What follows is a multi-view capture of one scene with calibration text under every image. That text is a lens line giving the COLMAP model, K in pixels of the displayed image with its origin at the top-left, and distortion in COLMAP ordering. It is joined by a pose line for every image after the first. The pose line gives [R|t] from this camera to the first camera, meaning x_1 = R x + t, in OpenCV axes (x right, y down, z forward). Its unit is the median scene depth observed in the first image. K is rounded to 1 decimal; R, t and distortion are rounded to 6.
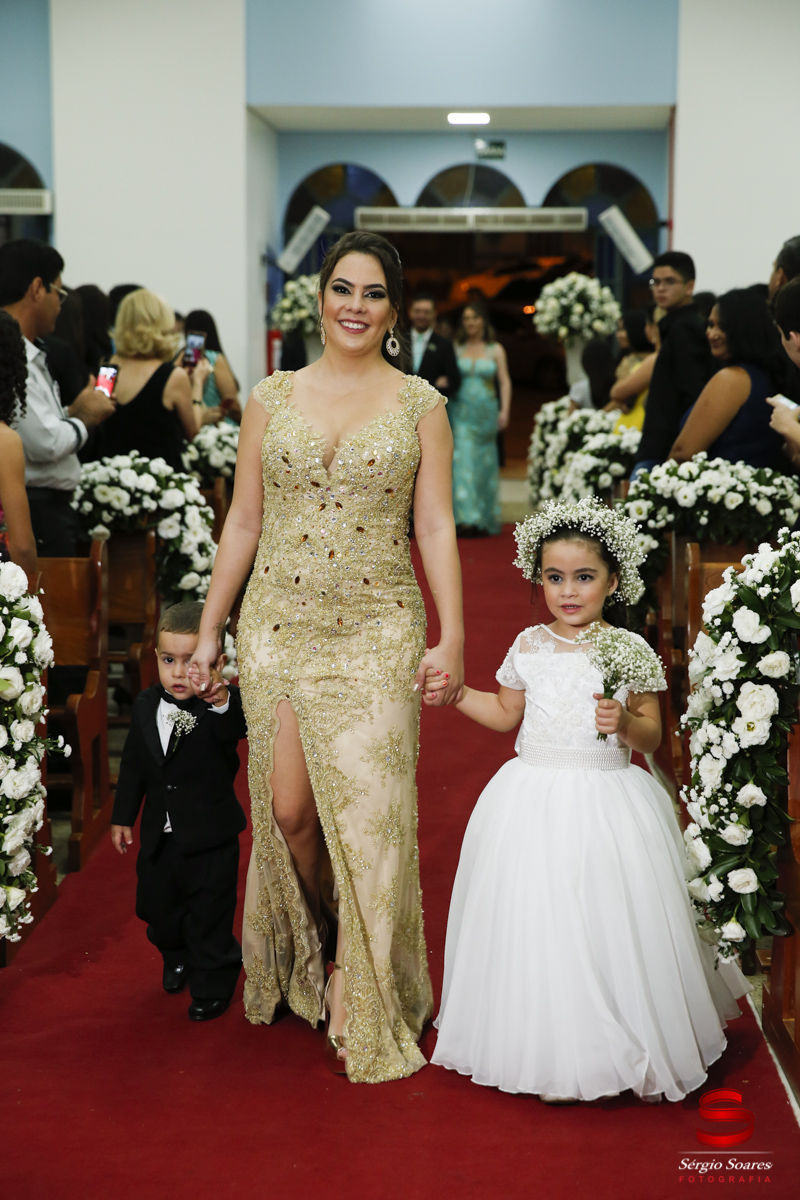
lens RADIAL K [[2300.2, 0, 369.0], [0, 2300.2, 600.0], [0, 0, 1]] dist [0.172578, -0.018637]
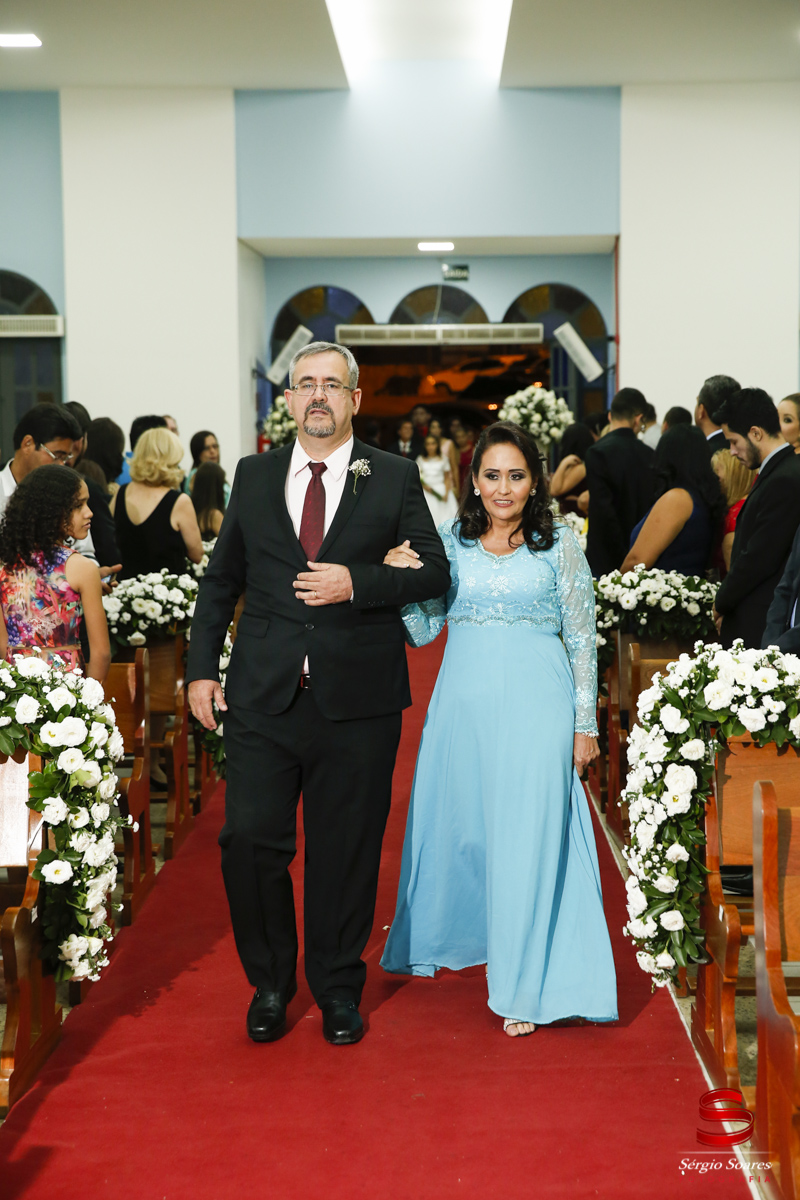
lens RADIAL K [[2137.6, 0, 400.0], [0, 2137.6, 600.0], [0, 0, 1]] dist [0.164756, 0.038831]
pose [[0.999586, -0.014932, 0.024597, -0.008323], [0.015744, 0.999326, -0.033163, -0.010354], [-0.024085, 0.033536, 0.999147, -0.105782]]
